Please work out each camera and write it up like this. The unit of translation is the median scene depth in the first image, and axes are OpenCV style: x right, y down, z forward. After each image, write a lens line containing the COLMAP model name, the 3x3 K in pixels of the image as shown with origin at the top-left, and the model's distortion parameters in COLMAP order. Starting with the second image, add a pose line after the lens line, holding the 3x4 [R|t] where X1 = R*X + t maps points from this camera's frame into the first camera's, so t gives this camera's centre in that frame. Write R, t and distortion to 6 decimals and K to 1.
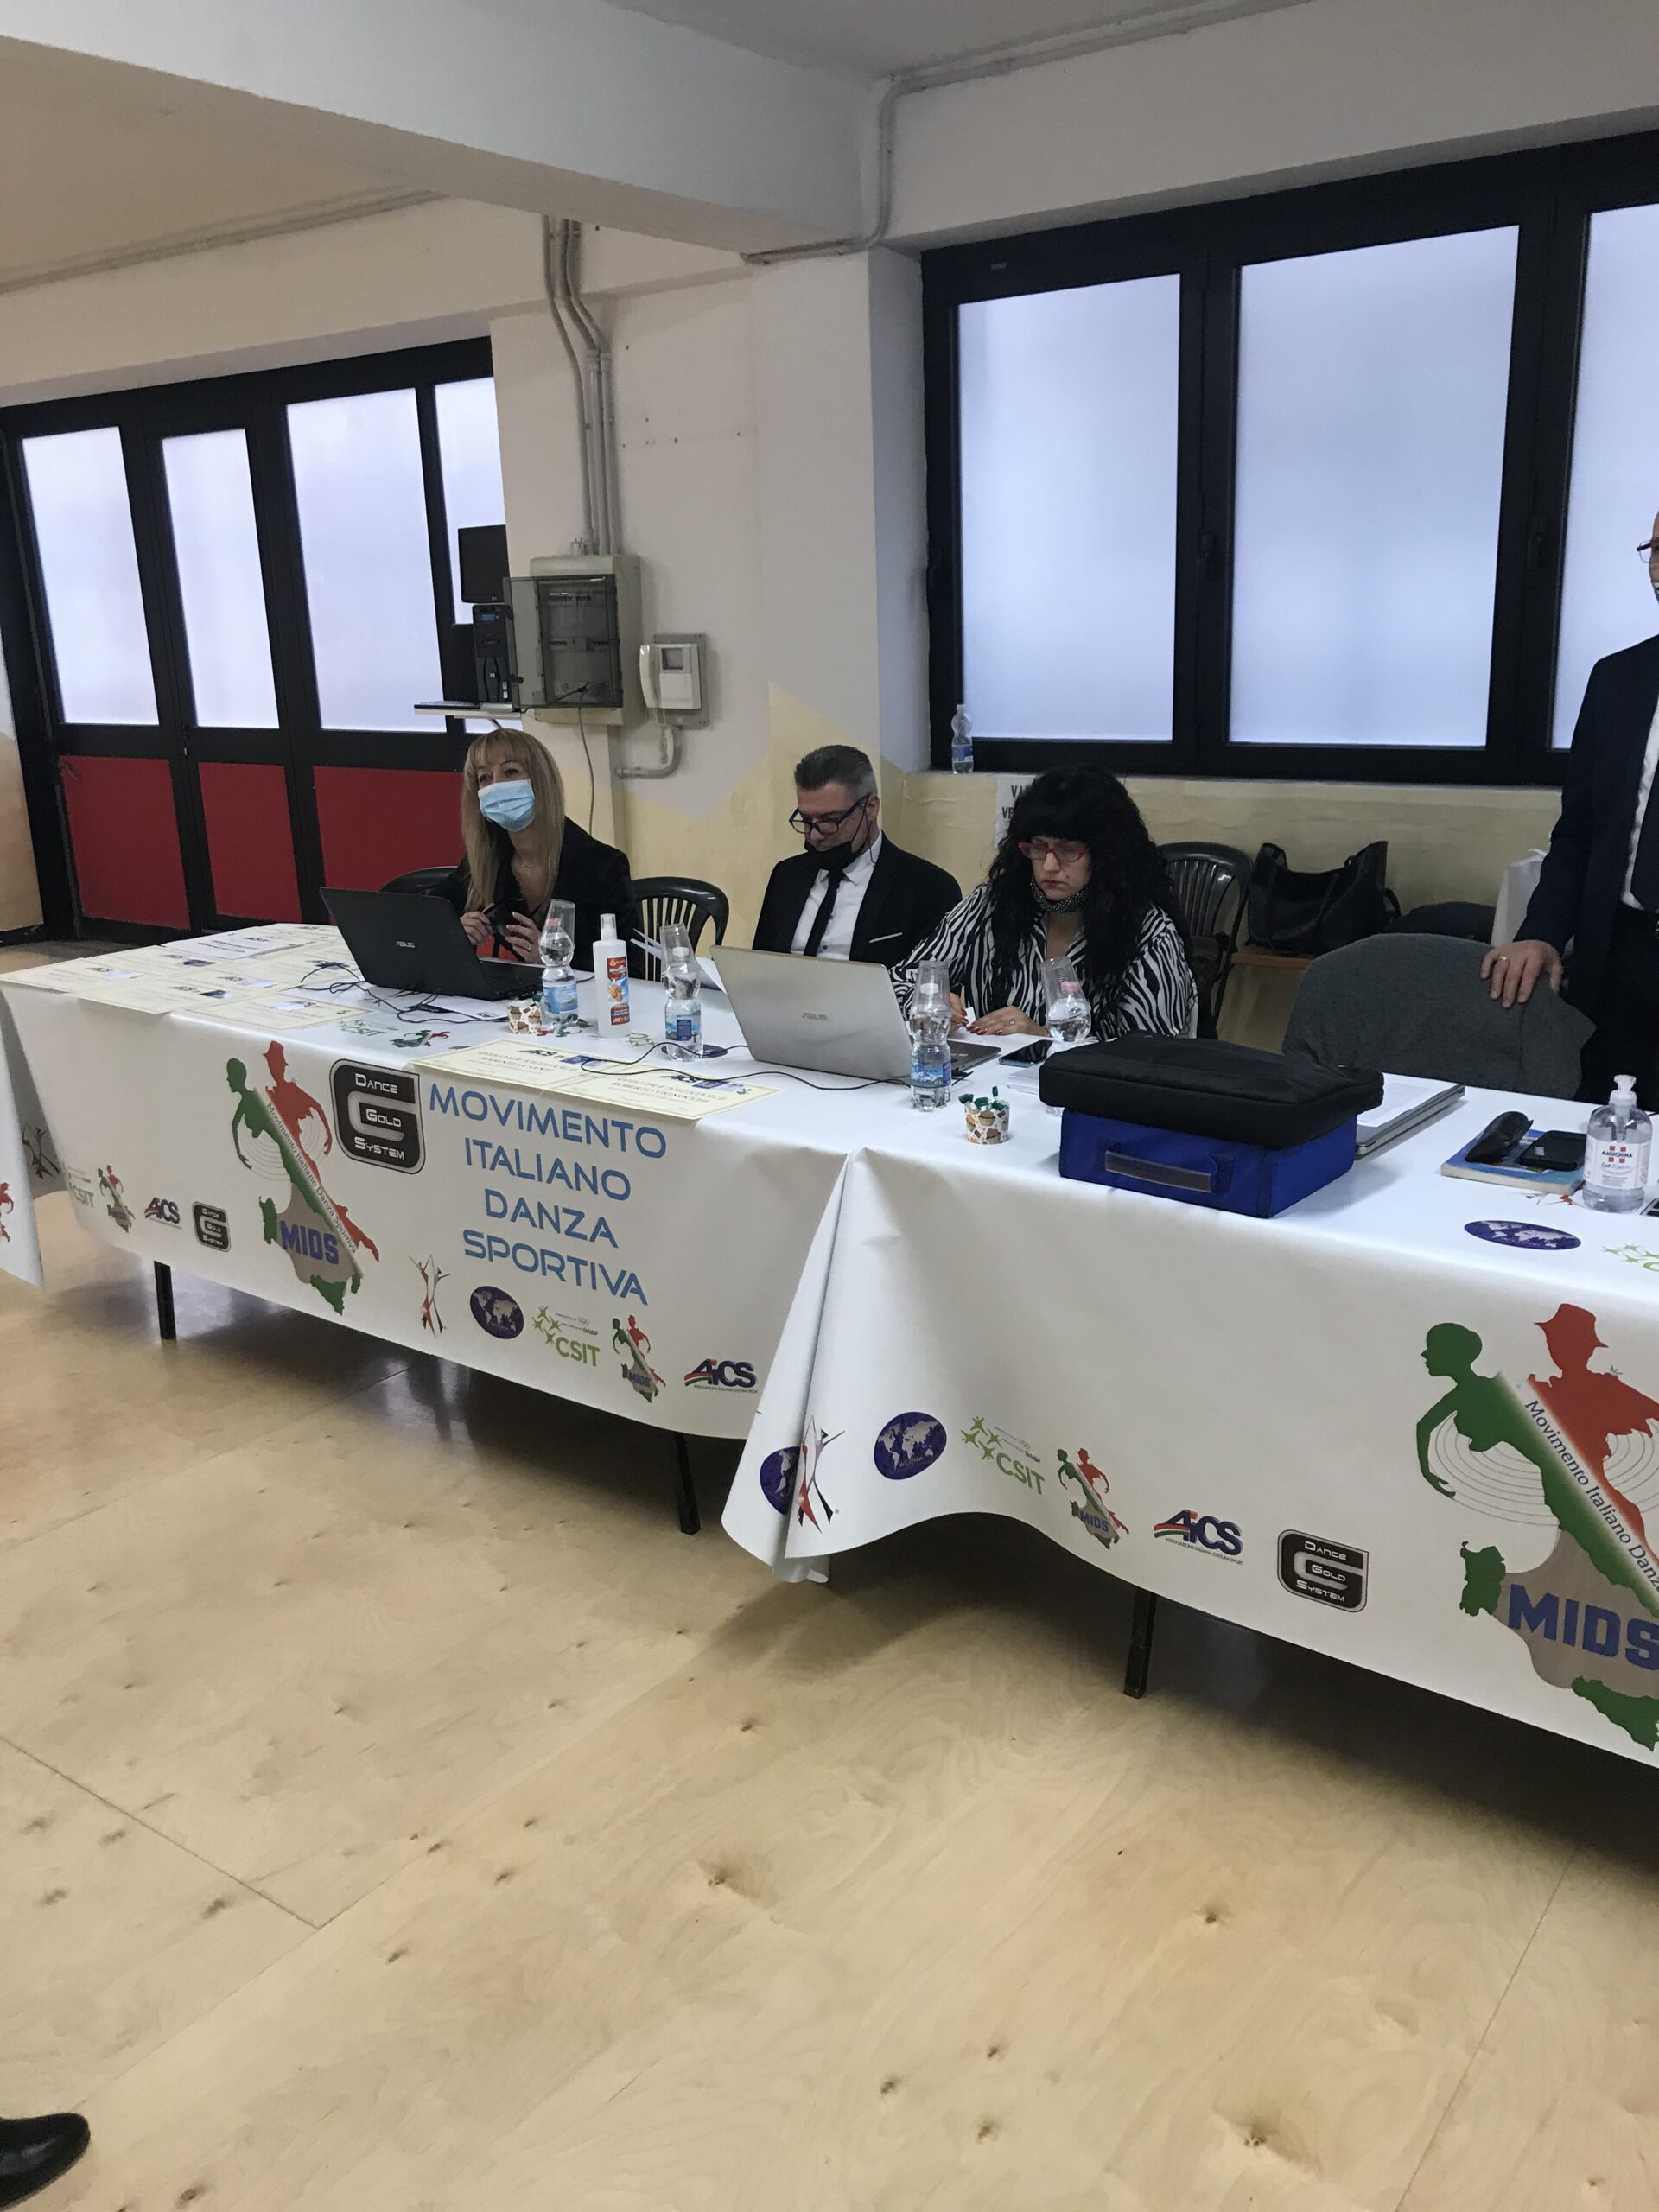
lens RADIAL K [[1830.4, 0, 833.3], [0, 1830.4, 1113.4], [0, 0, 1]] dist [0.016251, 0.006505]
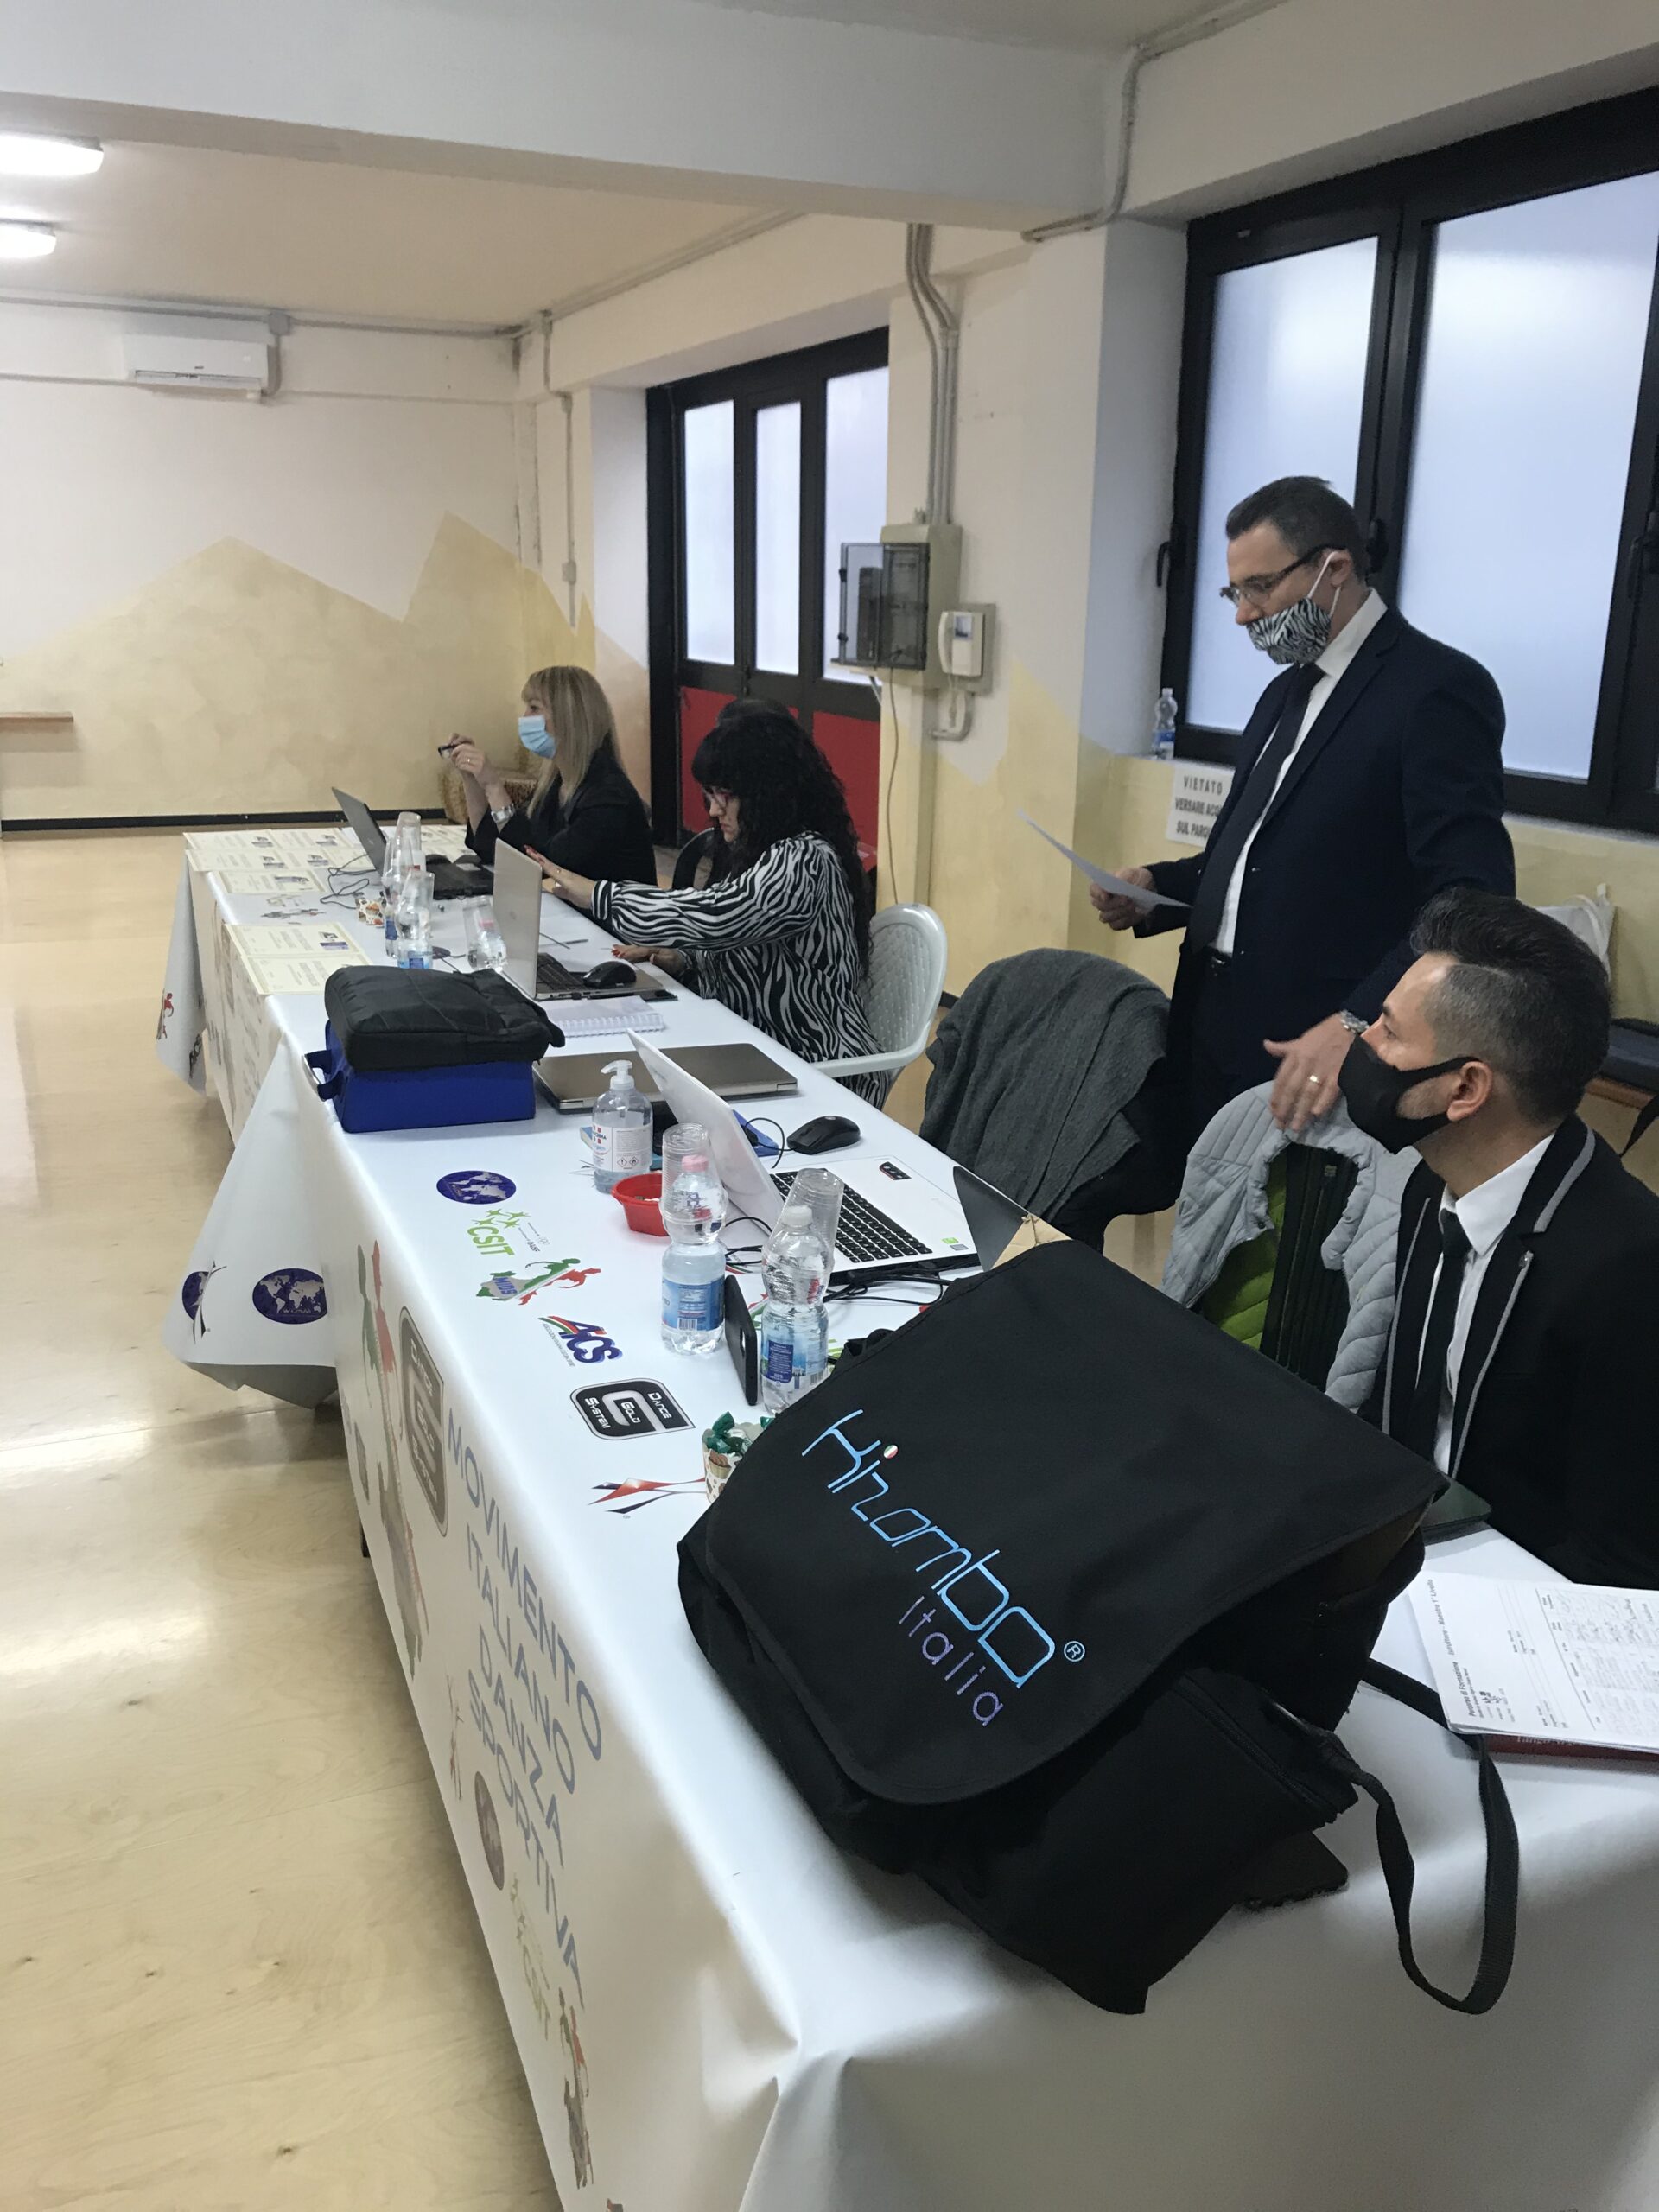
lens RADIAL K [[1830.4, 0, 833.3], [0, 1830.4, 1113.4], [0, 0, 1]] dist [0.016251, 0.006505]
pose [[0.853104, 0.189704, -0.486031, 0.672367], [-0.182081, 0.981238, 0.063391, -0.050649], [0.488937, 0.034418, 0.871640, 0.115524]]
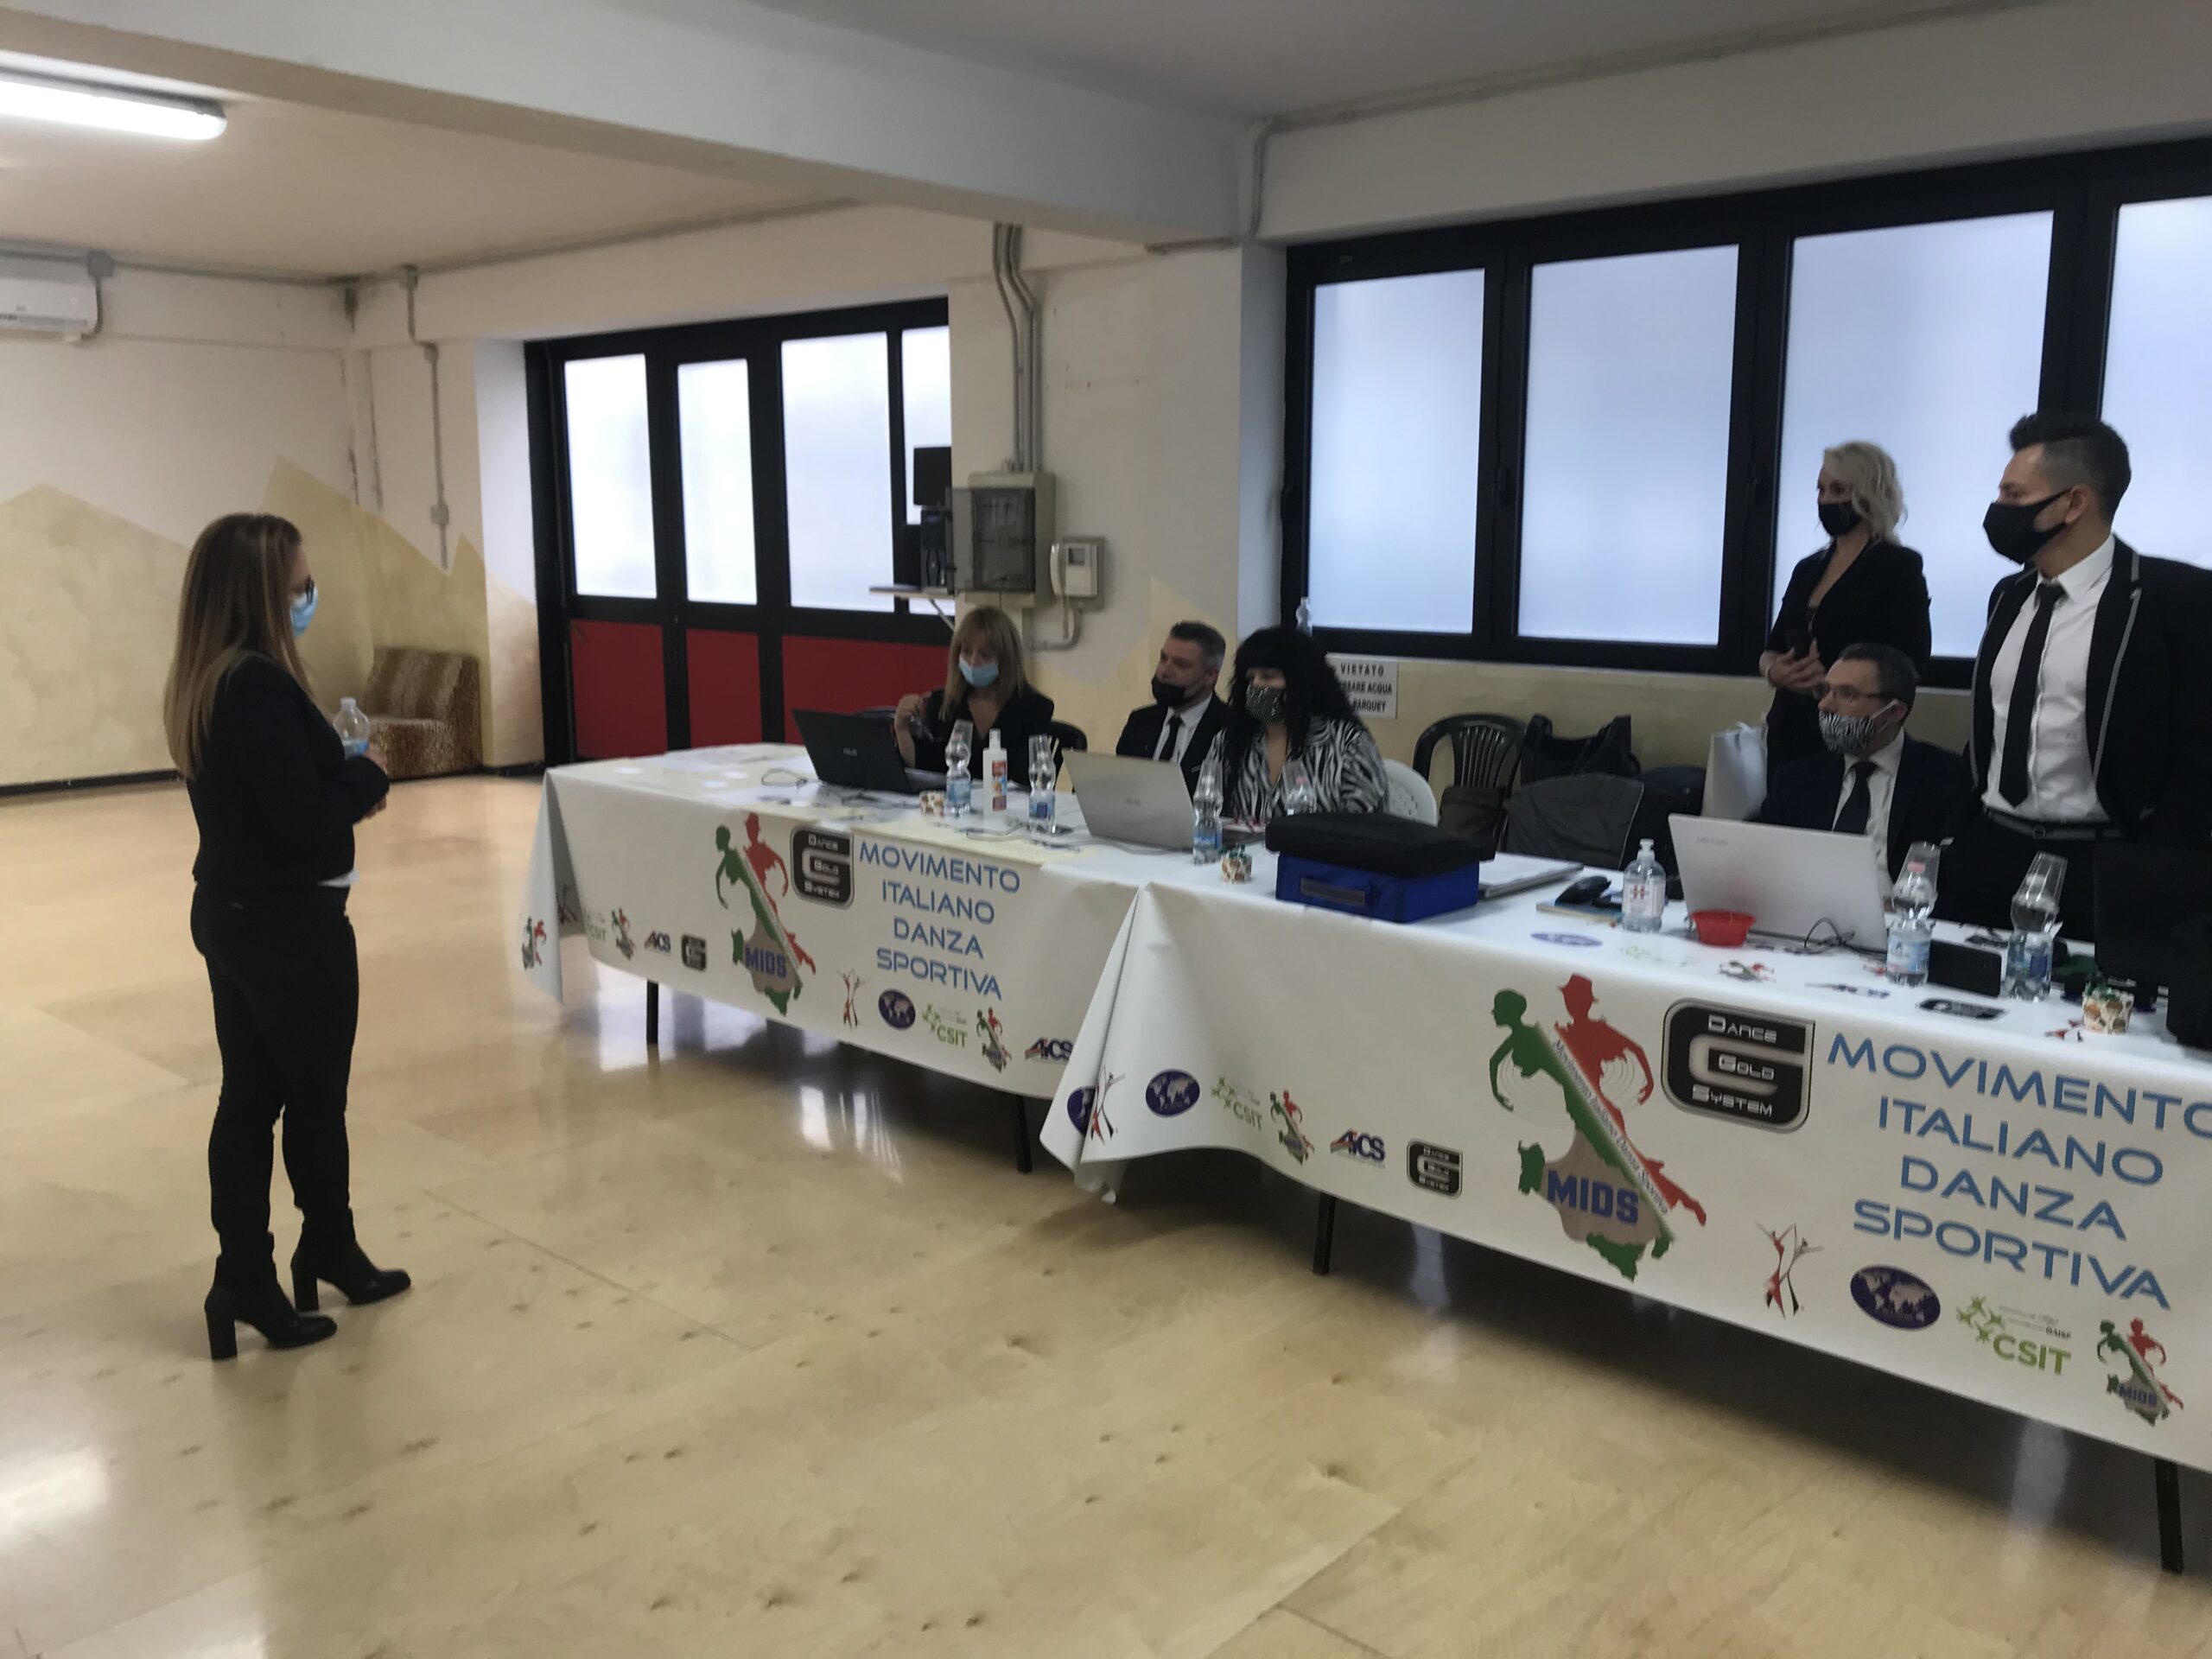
lens RADIAL K [[1849.6, 0, 1090.8], [0, 1849.6, 832.0], [0, 0, 1]] dist [0.027449, -0.005163]
pose [[0.994310, 0.046186, -0.095990, 0.081982], [-0.055563, 0.993690, -0.097428, 0.094459], [0.090884, 0.102207, 0.990603, -0.351167]]
